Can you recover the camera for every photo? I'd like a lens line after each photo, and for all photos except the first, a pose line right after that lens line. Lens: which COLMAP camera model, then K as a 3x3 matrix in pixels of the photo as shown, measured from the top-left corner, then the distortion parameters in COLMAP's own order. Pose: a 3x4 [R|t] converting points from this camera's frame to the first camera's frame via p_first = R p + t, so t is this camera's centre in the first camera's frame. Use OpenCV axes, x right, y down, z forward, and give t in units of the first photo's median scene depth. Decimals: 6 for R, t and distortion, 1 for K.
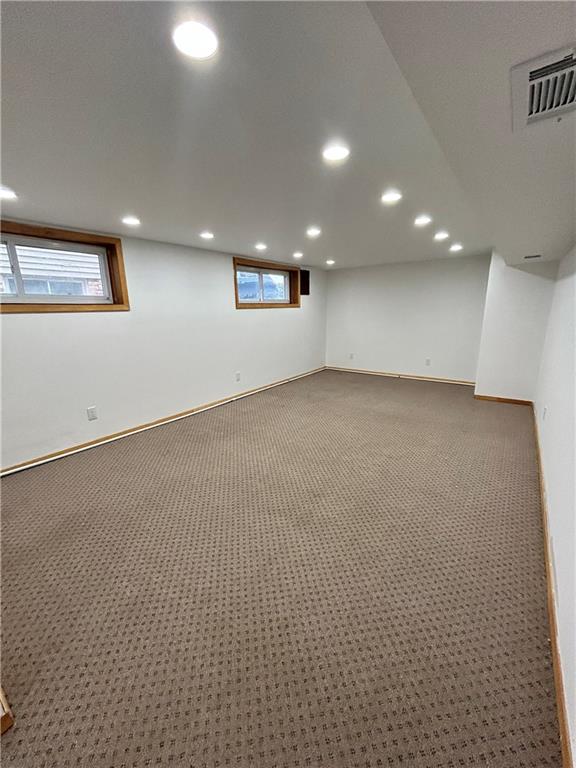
lens RADIAL K [[311.3, 0, 288.0], [0, 311.3, 384.0], [0, 0, 1]] dist [-0.001404, 0.001234]
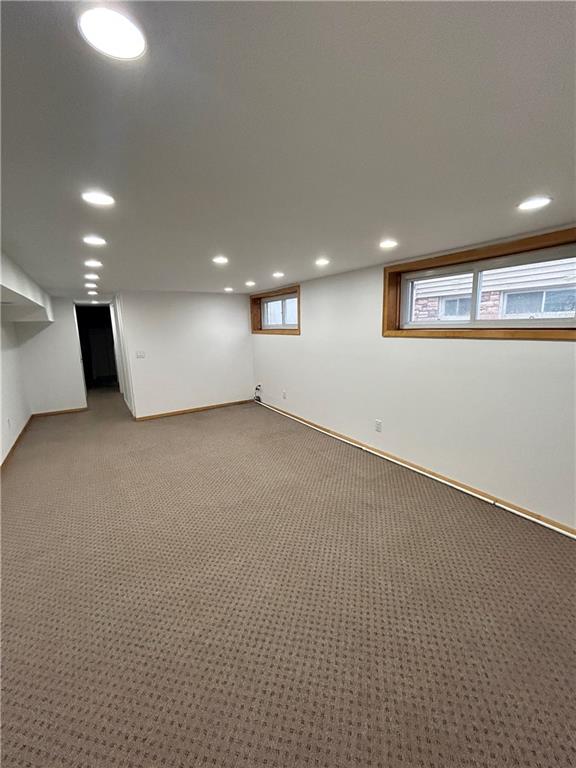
lens RADIAL K [[311.3, 0, 288.0], [0, 311.3, 384.0], [0, 0, 1]] dist [-0.001404, 0.001234]
pose [[-0.384310, 0.199118, -0.901475, 0.607449], [-0.194869, 0.936967, 0.290033, -0.310385], [0.902403, 0.287132, -0.321284, 1.078533]]
